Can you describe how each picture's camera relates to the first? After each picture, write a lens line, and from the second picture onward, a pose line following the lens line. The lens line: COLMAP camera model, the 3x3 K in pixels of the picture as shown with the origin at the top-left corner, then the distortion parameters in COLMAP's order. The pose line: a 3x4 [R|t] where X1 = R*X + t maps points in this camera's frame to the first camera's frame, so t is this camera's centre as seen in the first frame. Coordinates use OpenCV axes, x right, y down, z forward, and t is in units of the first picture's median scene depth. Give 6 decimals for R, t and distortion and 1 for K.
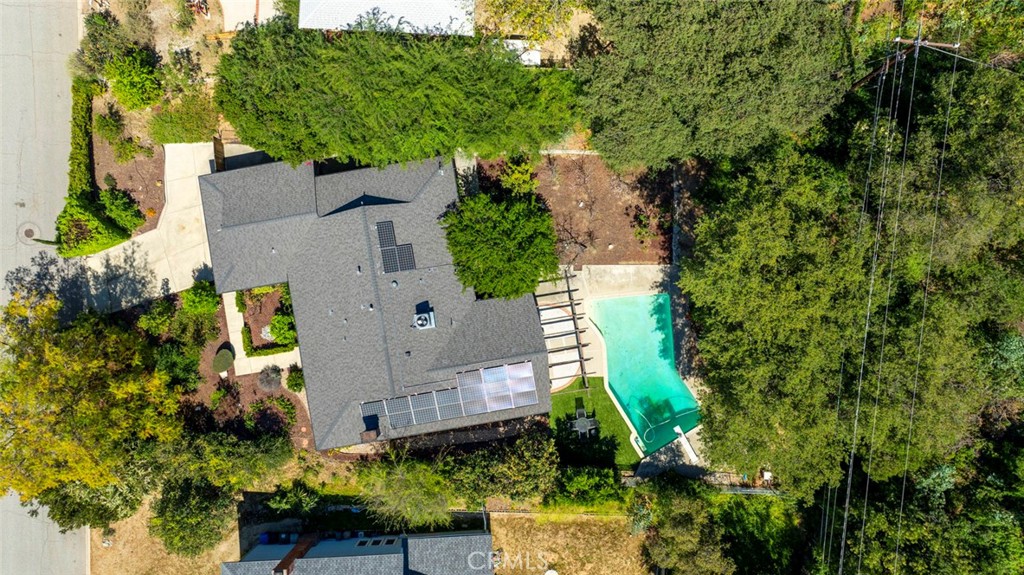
lens RADIAL K [[743.3, 0, 512.0], [0, 743.3, 287.5], [0, 0, 1]] dist [-0.013596, -0.001567]
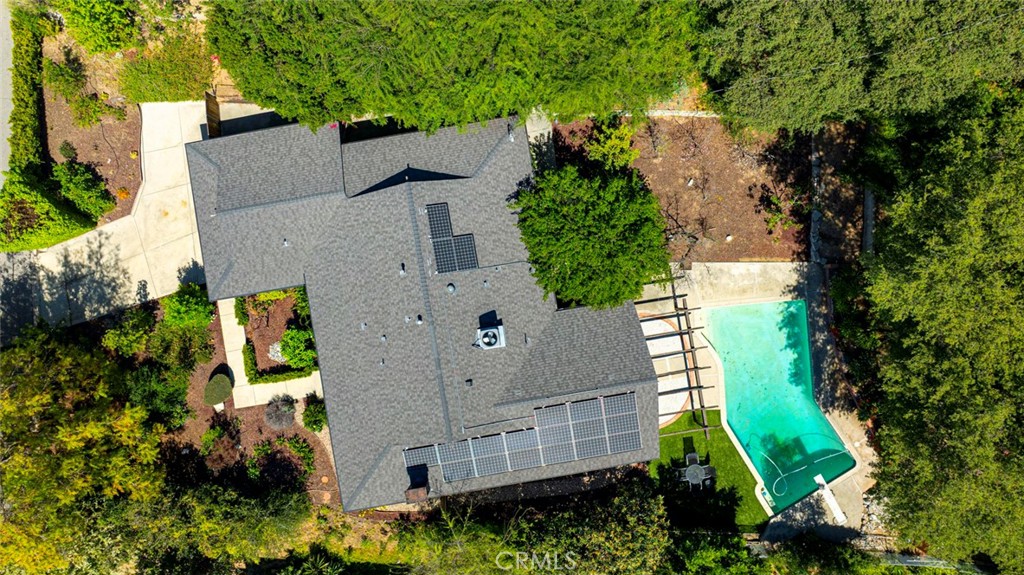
lens RADIAL K [[744.3, 0, 512.0], [0, 744.3, 287.5], [0, 0, 1]] dist [-0.037891, 0.057882]
pose [[0.999995, -0.000167, 0.003178, -0.095974], [0.000168, 1.000000, -0.000229, -0.004871], [-0.003178, 0.000229, 0.999995, 0.252848]]
